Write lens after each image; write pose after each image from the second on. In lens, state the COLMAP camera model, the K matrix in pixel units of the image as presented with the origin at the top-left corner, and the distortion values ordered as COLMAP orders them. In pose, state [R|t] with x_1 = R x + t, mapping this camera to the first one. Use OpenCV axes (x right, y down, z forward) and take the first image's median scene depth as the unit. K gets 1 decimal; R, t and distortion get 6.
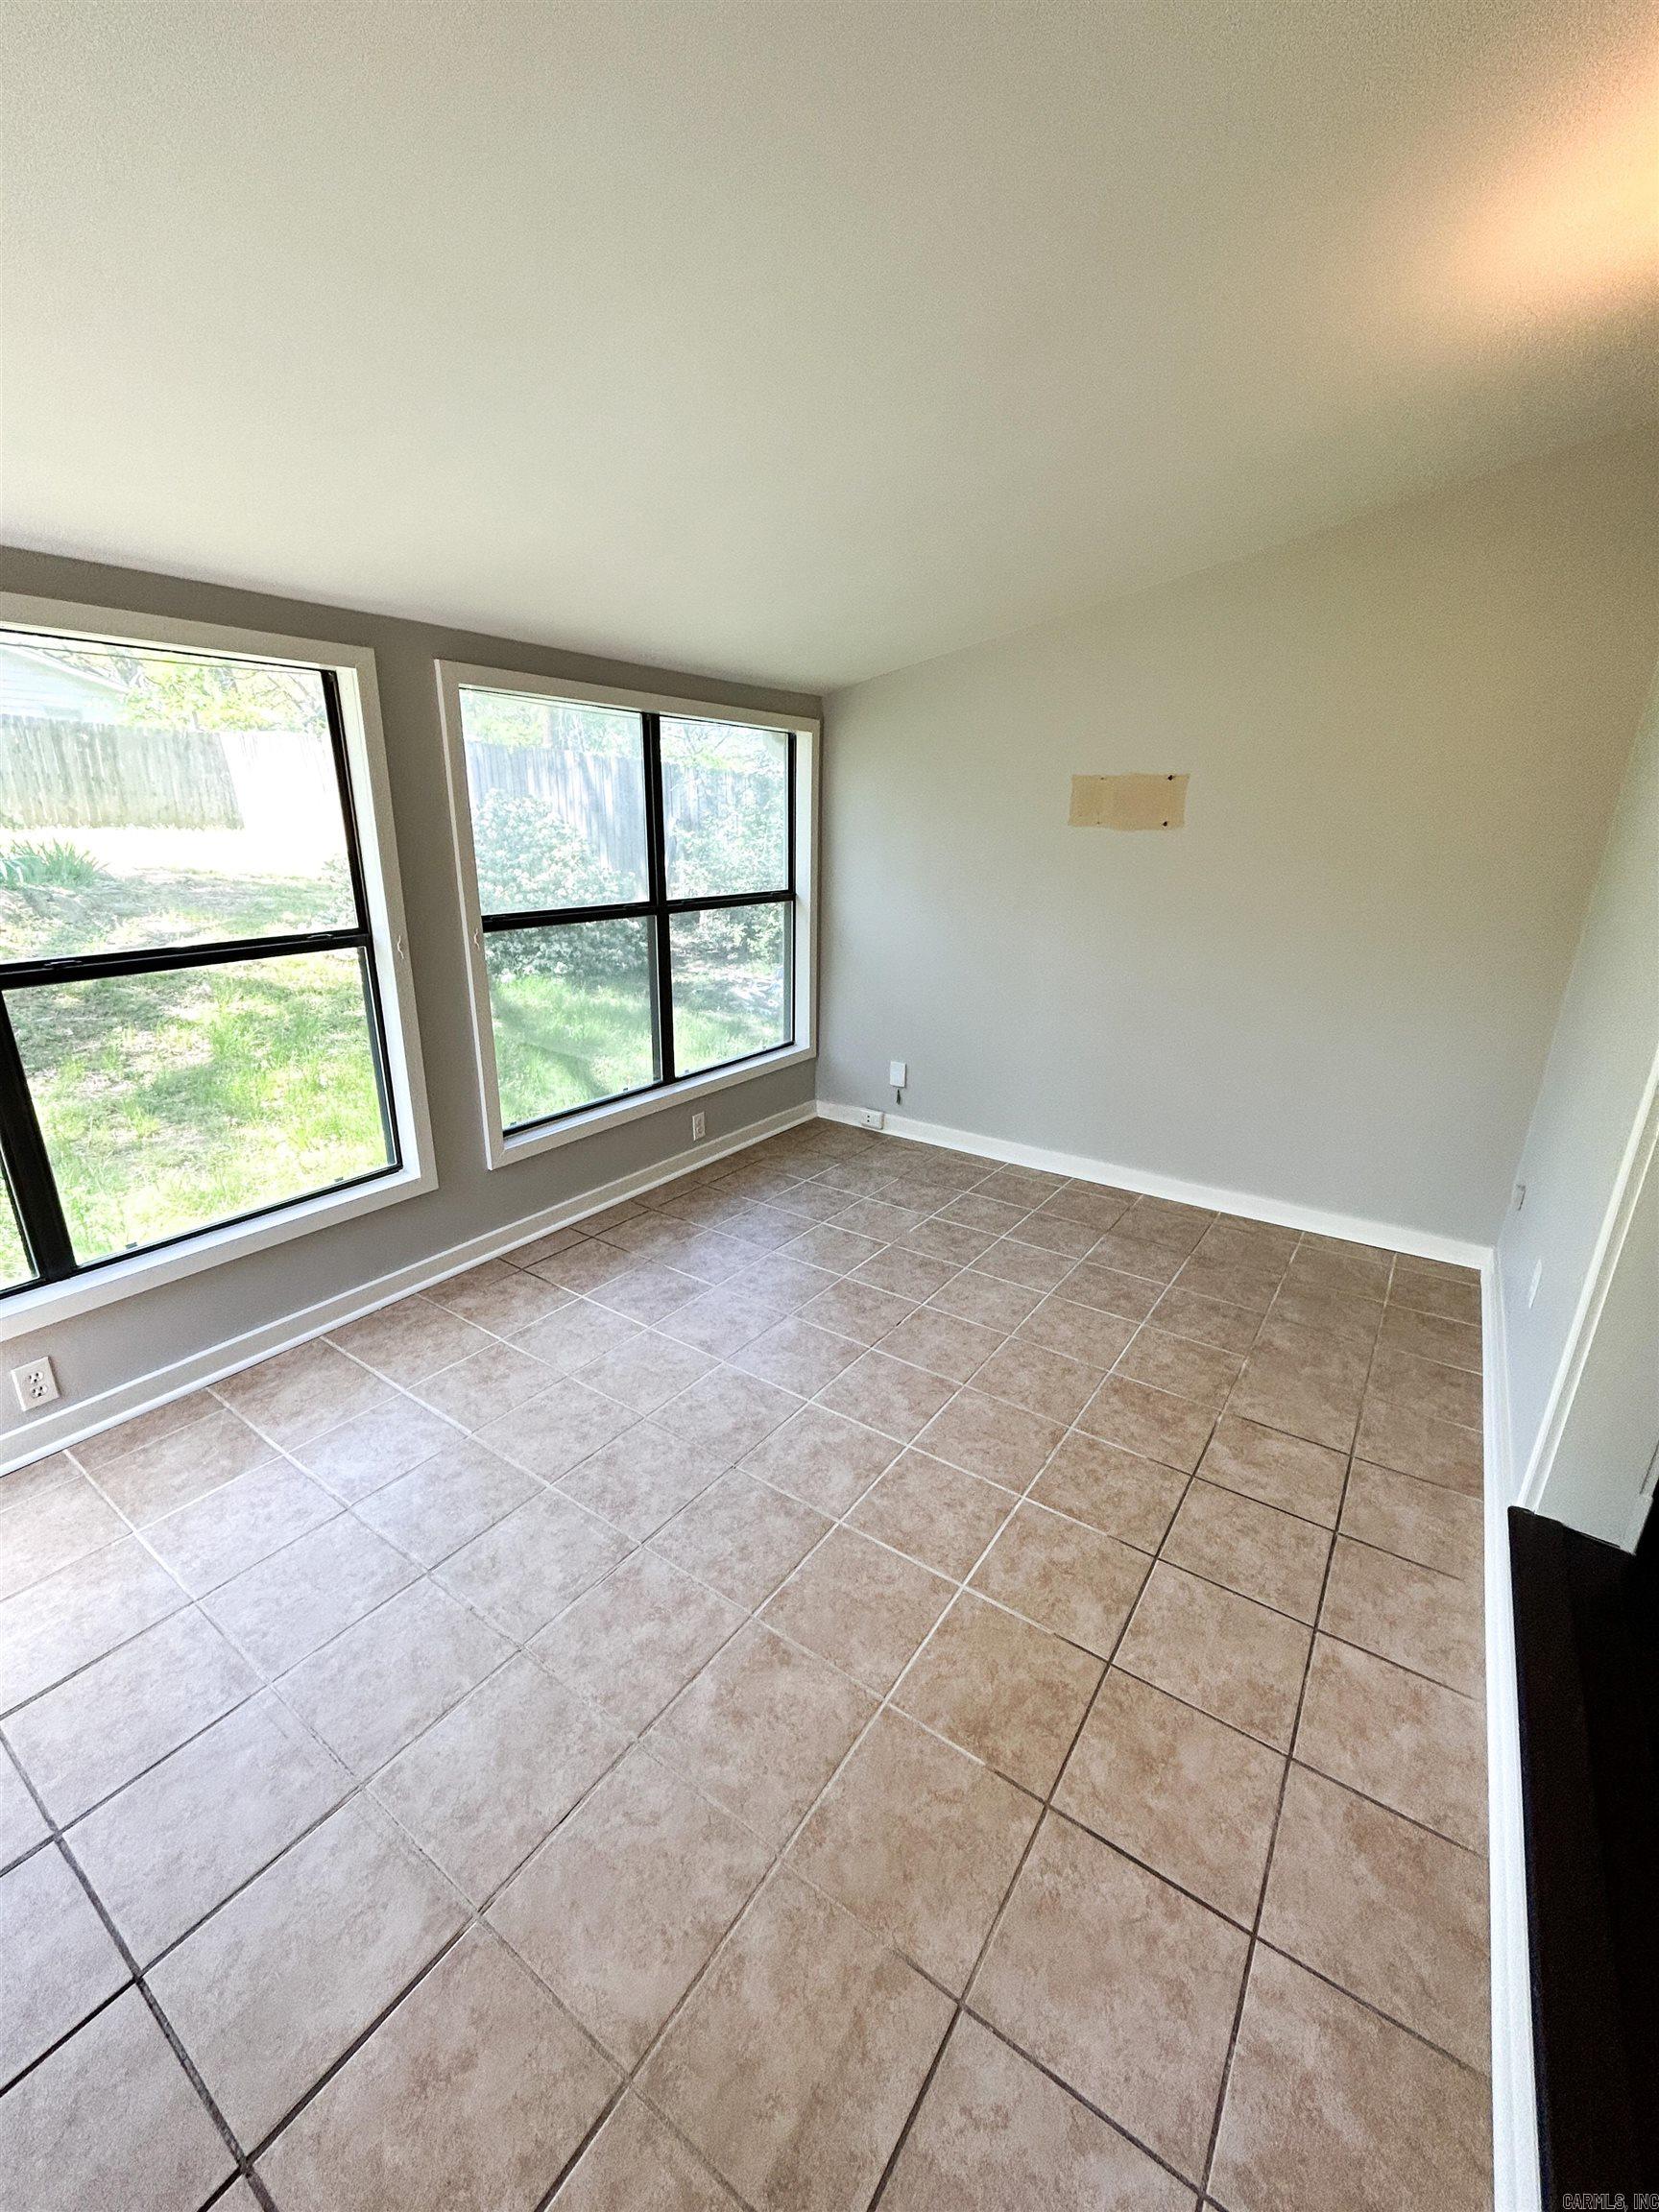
lens RADIAL K [[895.4, 0, 831.4], [0, 895.4, 1104.0], [0, 0, 1]] dist [-0.001212, 0.000685]
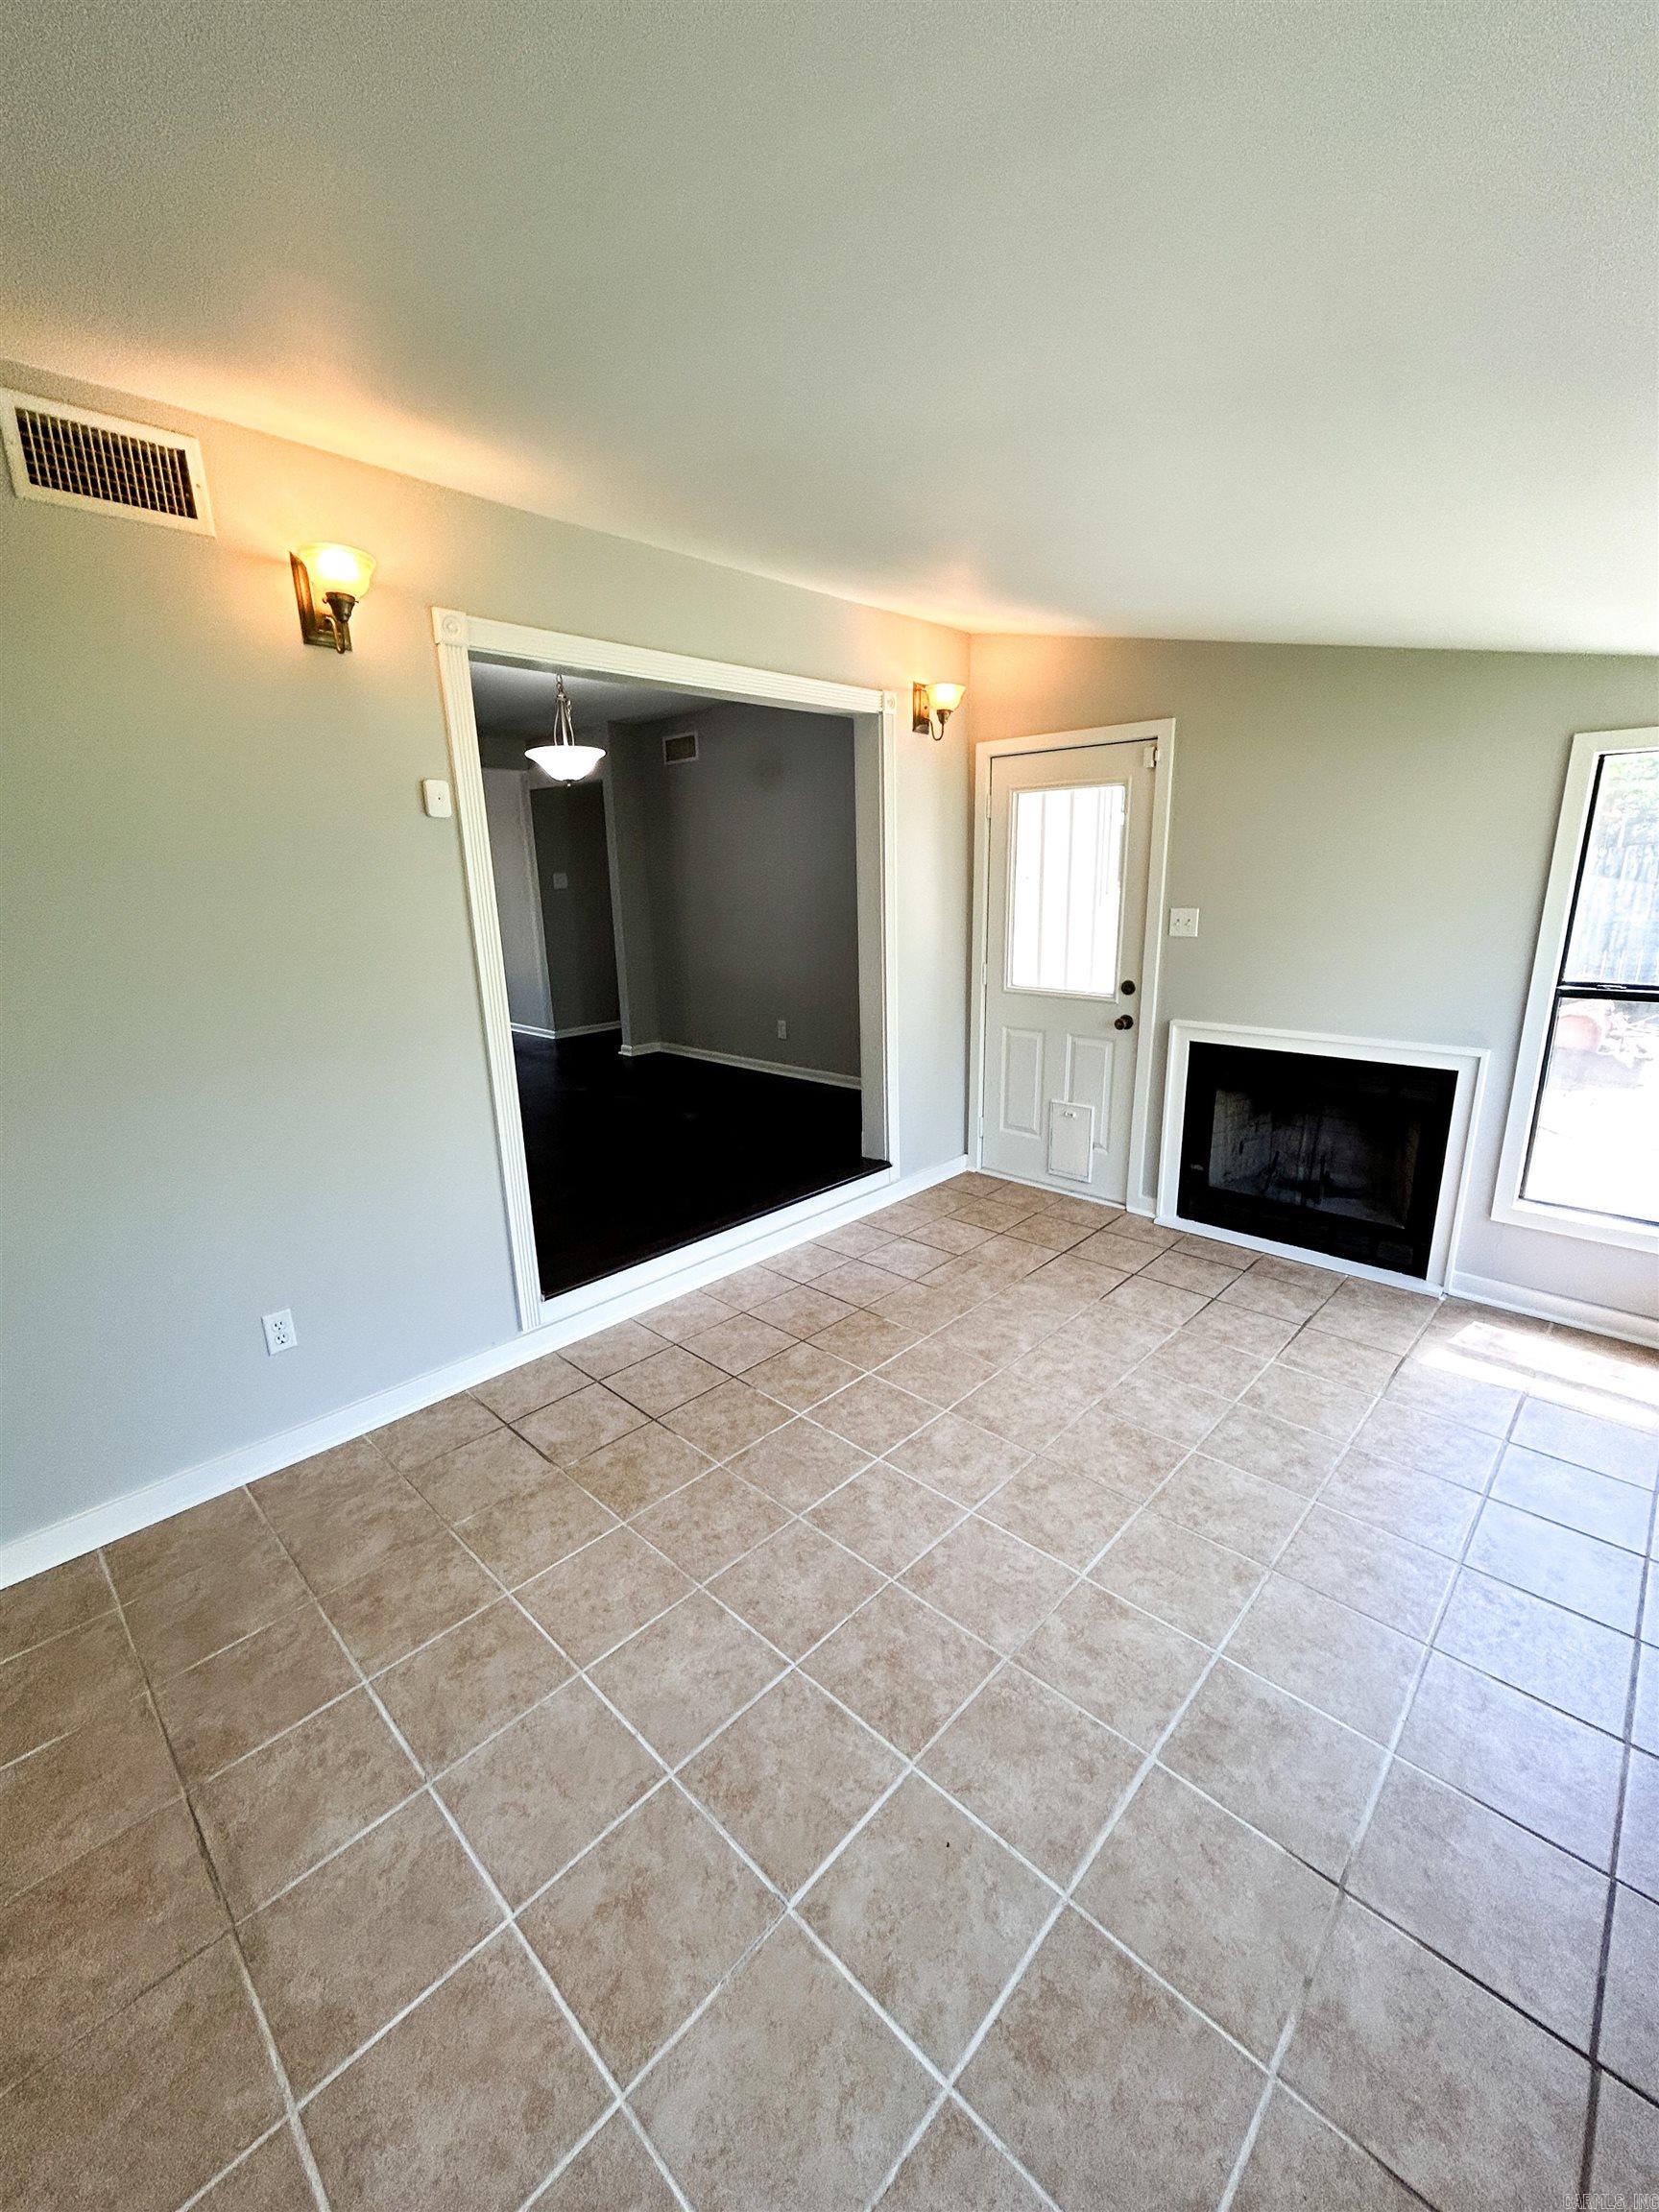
lens RADIAL K [[895.4, 0, 827.9], [0, 895.4, 1101.4], [0, 0, 1]] dist [-0.001212, 0.000685]
pose [[-0.987205, -0.037441, 0.154997, -0.005394], [0.052536, 0.841395, 0.537861, -0.542034], [-0.150552, 0.539122, -0.828662, 1.576427]]
